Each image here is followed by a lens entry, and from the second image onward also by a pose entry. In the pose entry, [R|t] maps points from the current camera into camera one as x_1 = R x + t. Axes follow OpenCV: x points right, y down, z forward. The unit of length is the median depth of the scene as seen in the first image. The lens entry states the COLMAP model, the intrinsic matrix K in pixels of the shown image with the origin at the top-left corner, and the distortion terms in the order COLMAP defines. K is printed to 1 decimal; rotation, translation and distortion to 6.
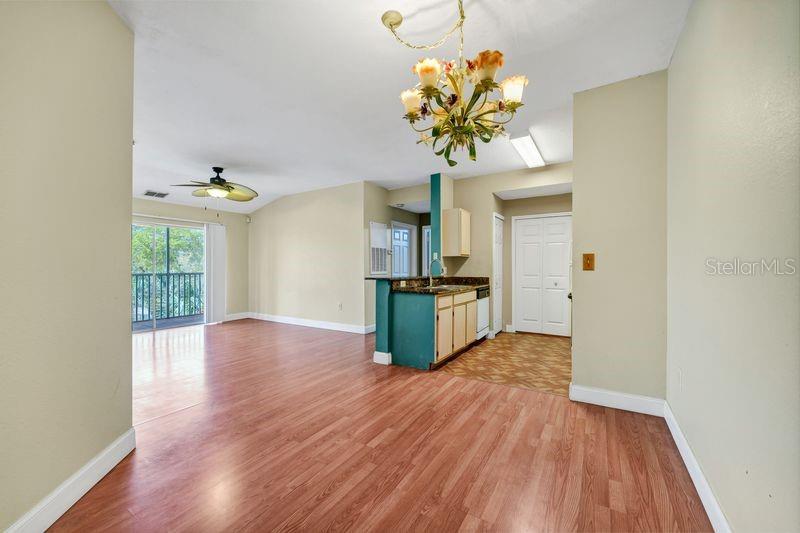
lens RADIAL K [[326.0, 0, 394.3], [0, 326.0, 257.4], [0, 0, 1]] dist [0.016429, -0.000183]
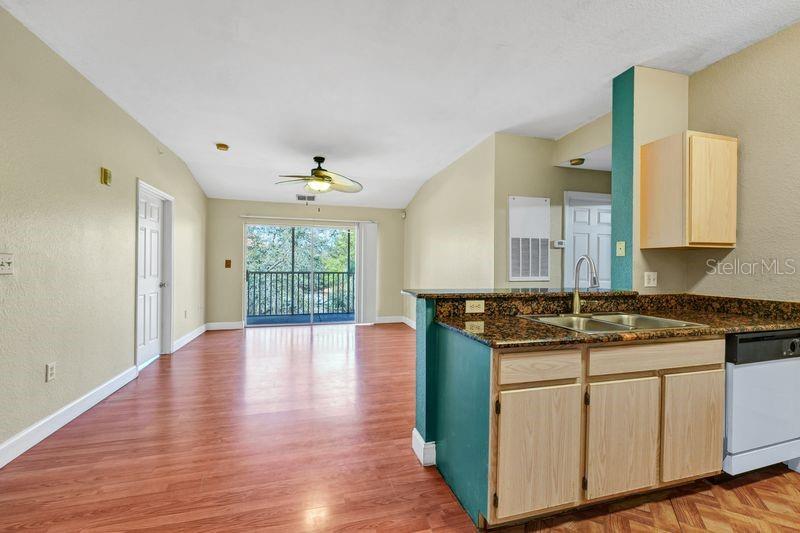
lens RADIAL K [[325.7, 0, 394.3], [0, 325.7, 262.8], [0, 0, 1]] dist [0.012301, -0.003106]
pose [[0.735408, 0.002401, -0.677620, 0.210209], [0.009746, 0.999853, 0.014121, 0.006508], [0.677554, -0.016989, 0.735276, 0.441767]]
